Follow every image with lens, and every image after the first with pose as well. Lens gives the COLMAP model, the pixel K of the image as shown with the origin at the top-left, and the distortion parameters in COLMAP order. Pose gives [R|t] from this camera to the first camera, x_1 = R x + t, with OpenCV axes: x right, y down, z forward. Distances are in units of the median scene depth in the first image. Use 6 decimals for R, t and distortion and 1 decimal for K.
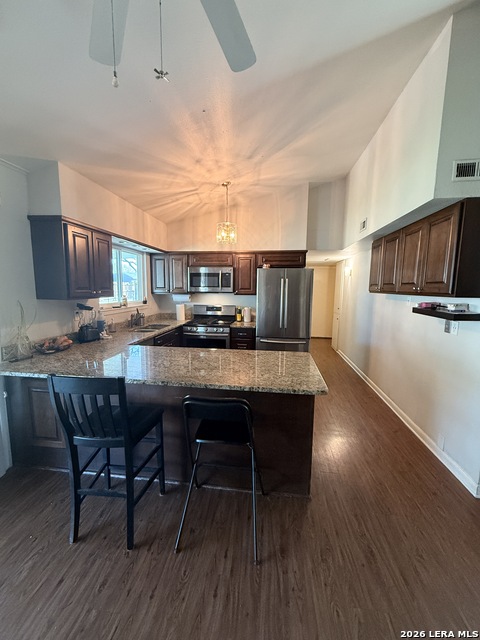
lens RADIAL K [[255.1, 0, 235.5], [0, 255.1, 318.7], [0, 0, 1]] dist [0.003572, -0.000304]
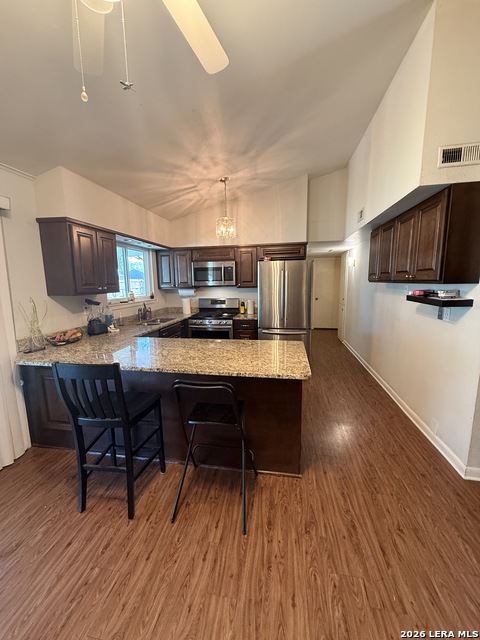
lens RADIAL K [[255.1, 0, 244.0], [0, 255.1, 319.3], [0, 0, 1]] dist [0.003572, -0.000304]
pose [[0.998595, -0.019086, -0.049434, 0.120872], [0.020184, 0.999559, 0.021795, 0.019074], [0.048996, -0.022762, 0.998540, -0.050805]]
